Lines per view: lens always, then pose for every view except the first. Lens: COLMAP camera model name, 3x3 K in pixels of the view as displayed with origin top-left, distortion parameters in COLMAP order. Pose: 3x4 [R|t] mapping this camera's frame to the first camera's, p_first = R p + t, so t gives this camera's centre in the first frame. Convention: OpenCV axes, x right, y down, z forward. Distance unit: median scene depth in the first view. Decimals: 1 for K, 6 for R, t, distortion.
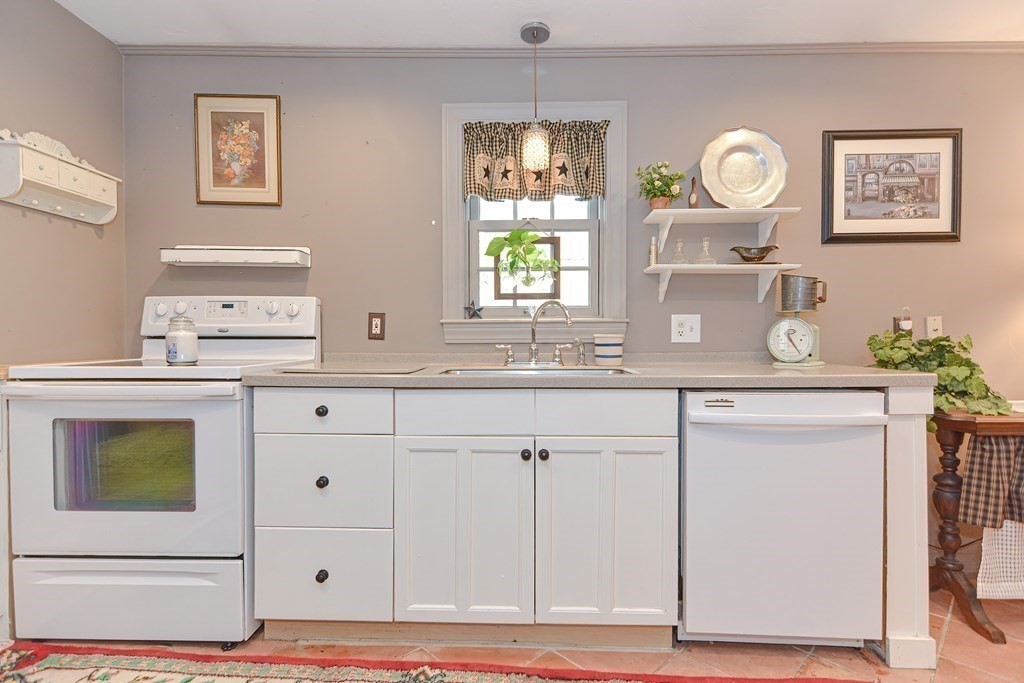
lens RADIAL K [[500.1, 0, 519.0], [0, 500.1, 347.4], [0, 0, 1]] dist [0.011034, -0.005488]
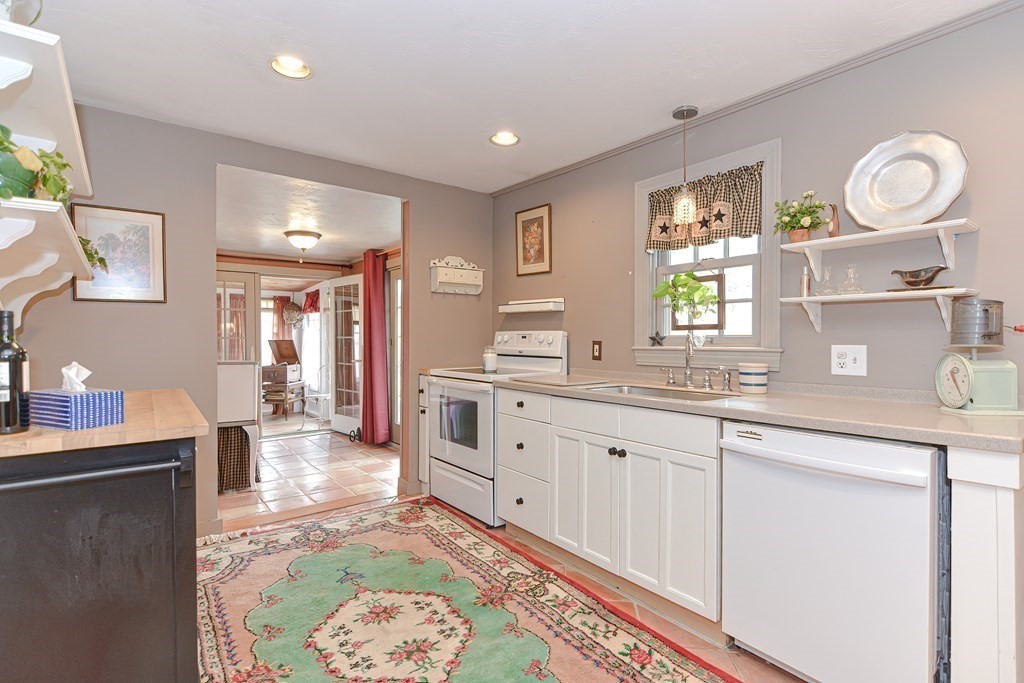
lens RADIAL K [[500.1, 0, 506.4], [0, 500.1, 342.7], [0, 0, 1]] dist [0.011034, -0.005488]
pose [[0.623466, 0.007582, -0.781814, 0.684191], [-0.016417, 0.999859, -0.003395, -0.057941], [0.781678, 0.014952, 0.623502, -0.079239]]
